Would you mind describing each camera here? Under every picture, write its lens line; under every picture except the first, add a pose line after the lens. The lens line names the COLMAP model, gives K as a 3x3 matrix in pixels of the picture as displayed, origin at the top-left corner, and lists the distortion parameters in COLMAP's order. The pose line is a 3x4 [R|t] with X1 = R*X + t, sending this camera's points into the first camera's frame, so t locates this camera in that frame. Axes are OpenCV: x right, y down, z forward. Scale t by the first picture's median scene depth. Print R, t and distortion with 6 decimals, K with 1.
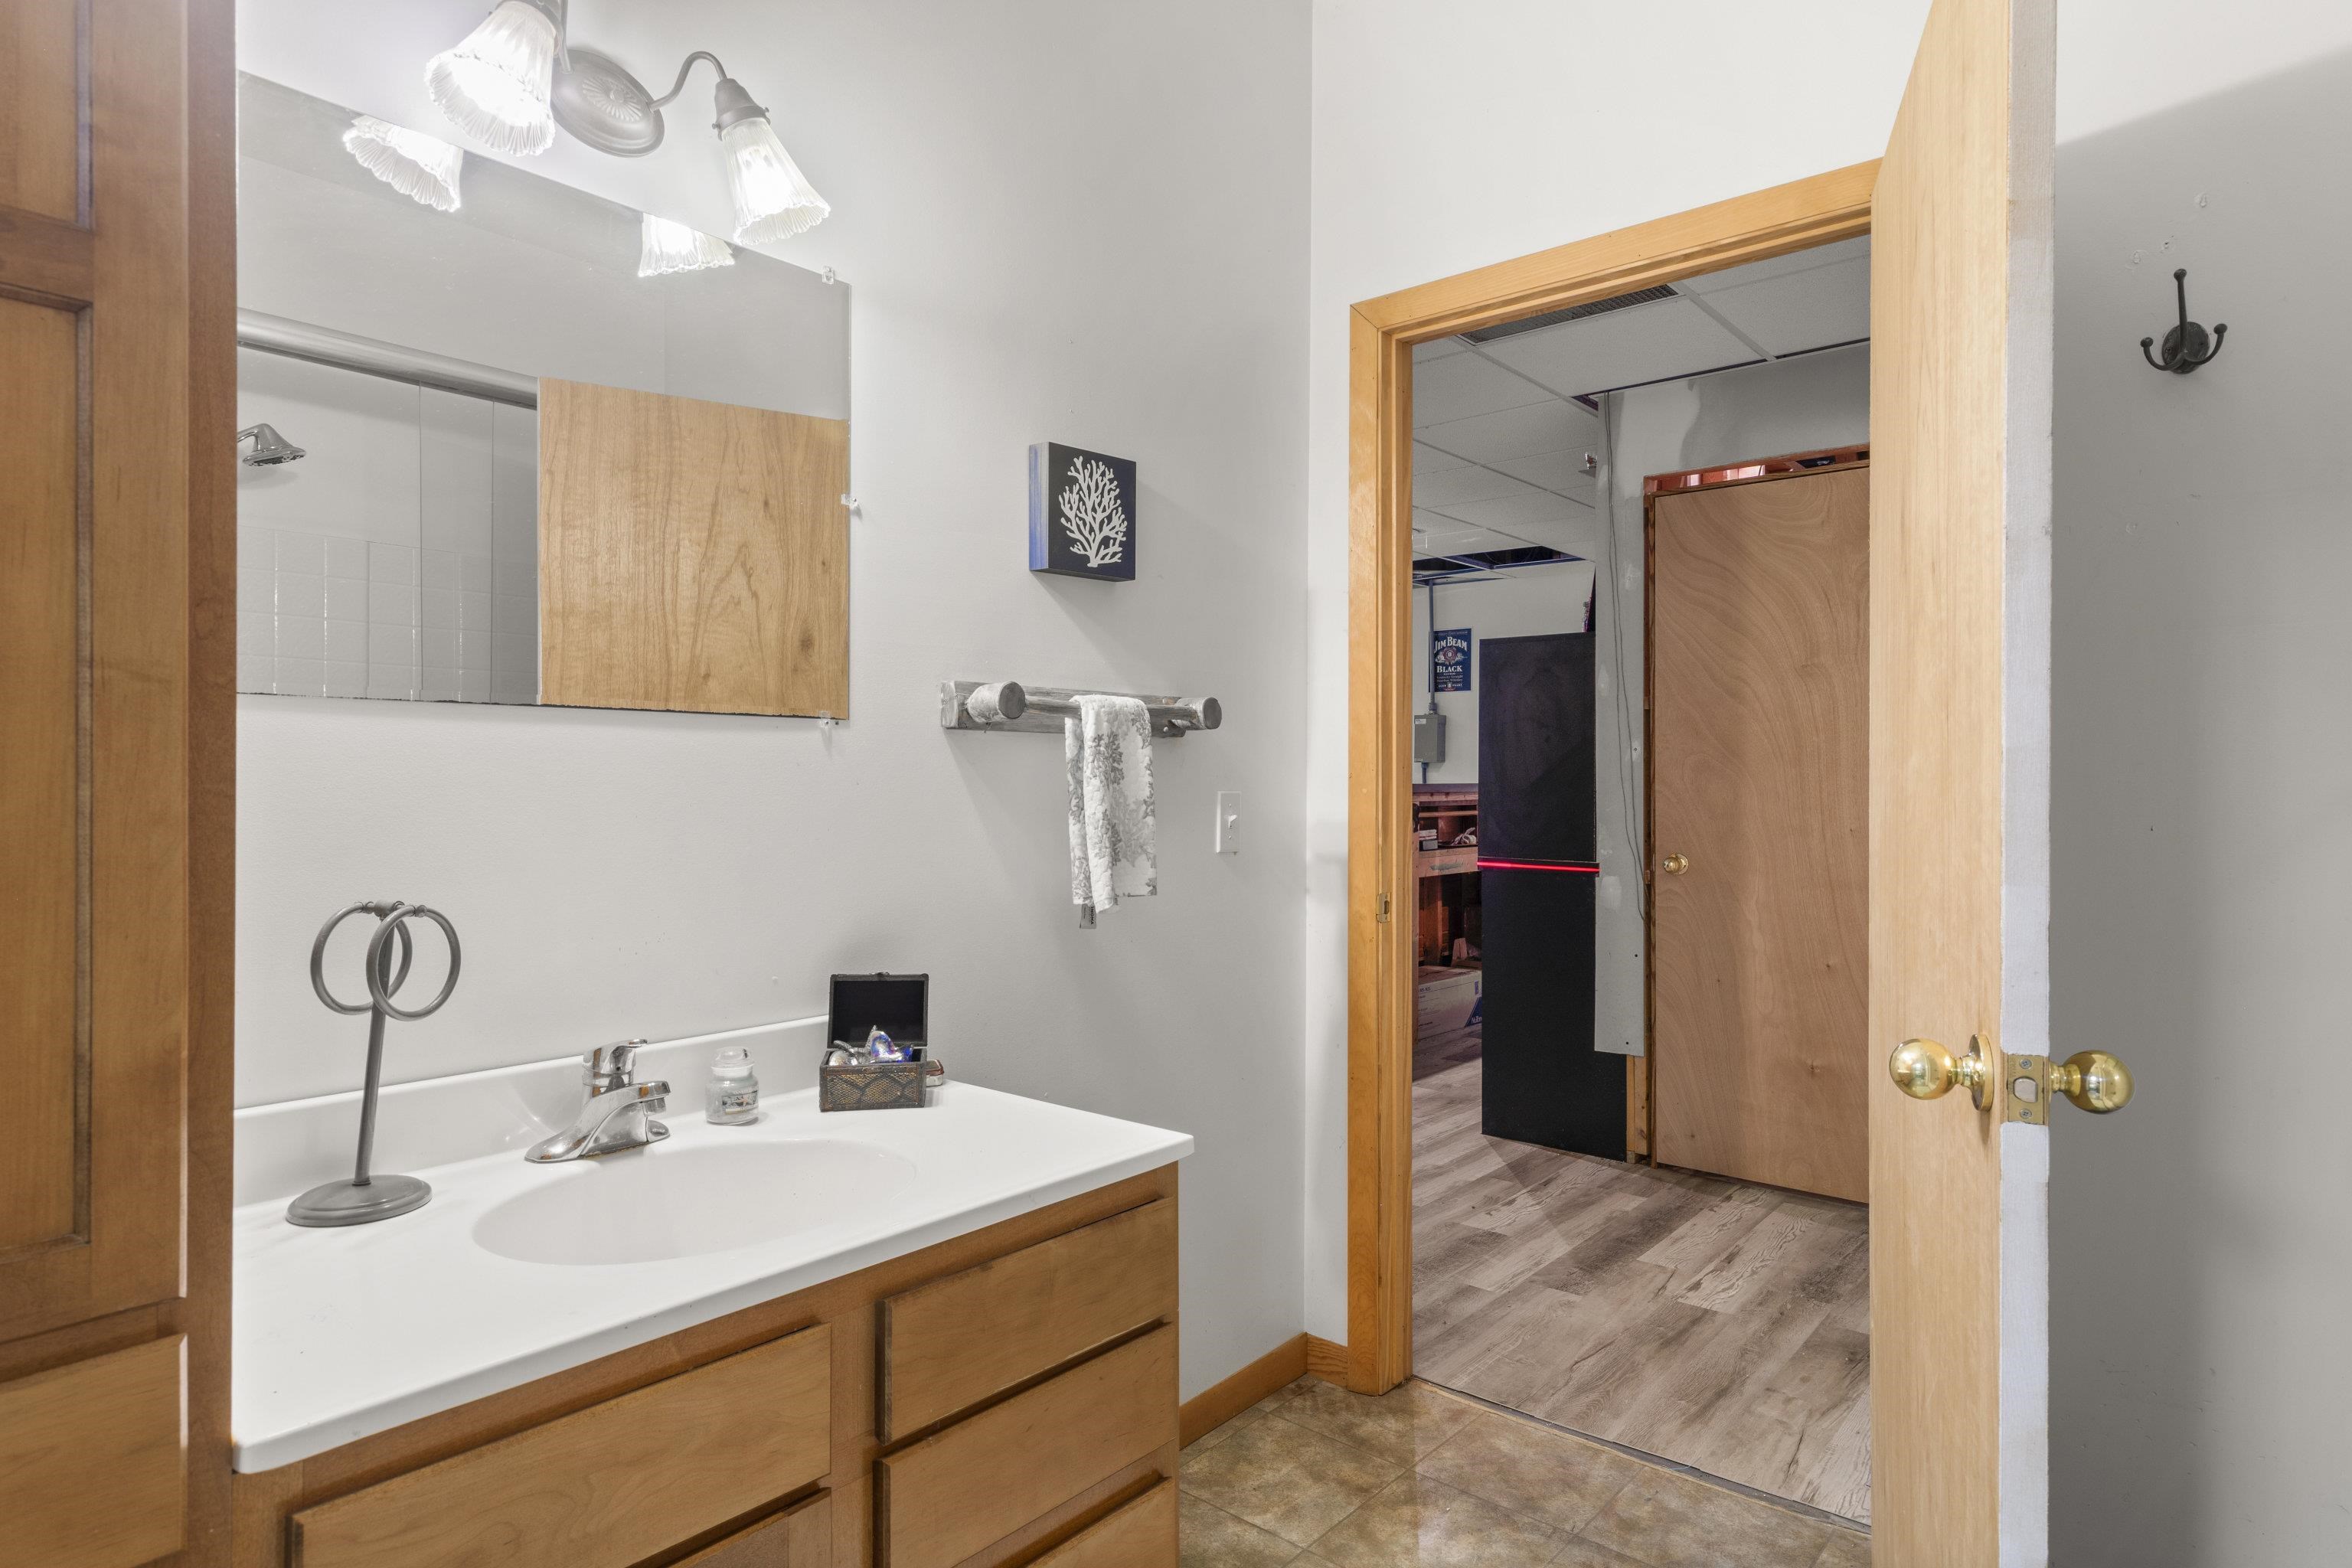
lens RADIAL K [[1322.2, 0, 1176.4], [0, 1322.2, 778.1], [0, 0, 1]] dist [0.002264, 0.000166]
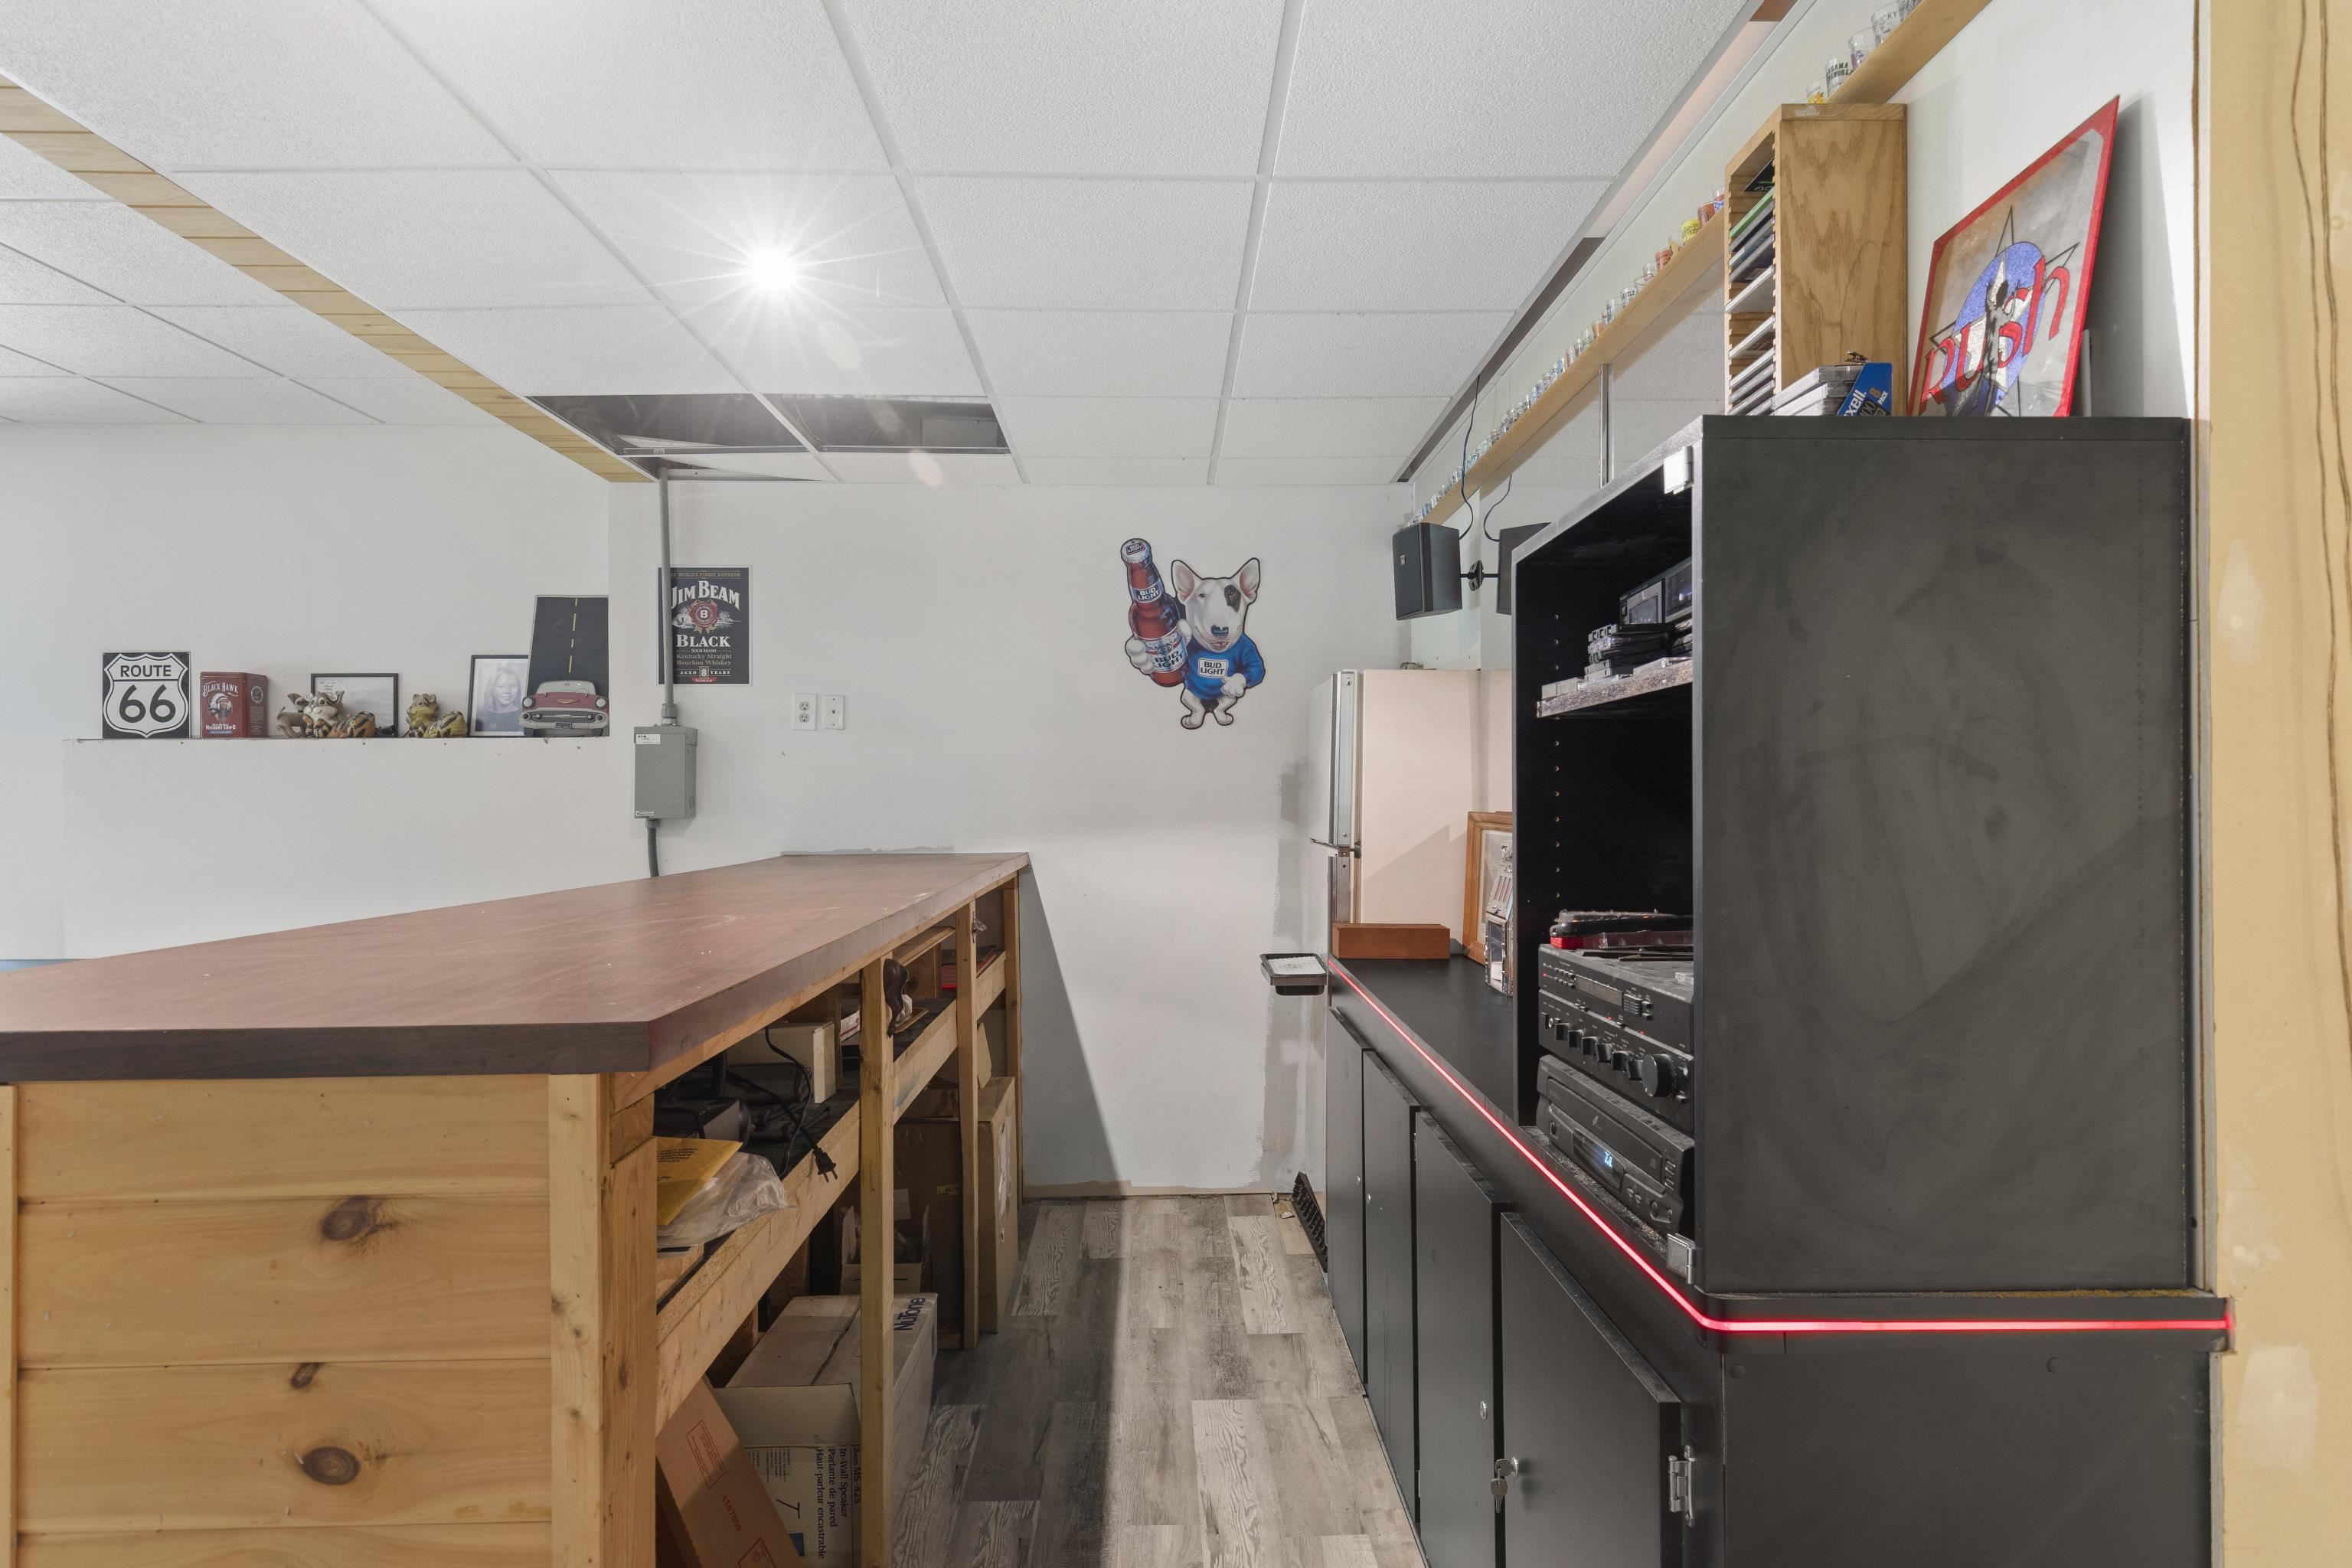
lens RADIAL K [[1322.2, 0, 1179.3], [0, 1322.2, 791.7], [0, 0, 1]] dist [0.002264, 0.000166]
pose [[0.744978, 0.000033, 0.667089, -0.004753], [0.005536, 0.999965, -0.006231, -0.017995], [-0.667066, 0.008335, 0.744952, 0.478648]]
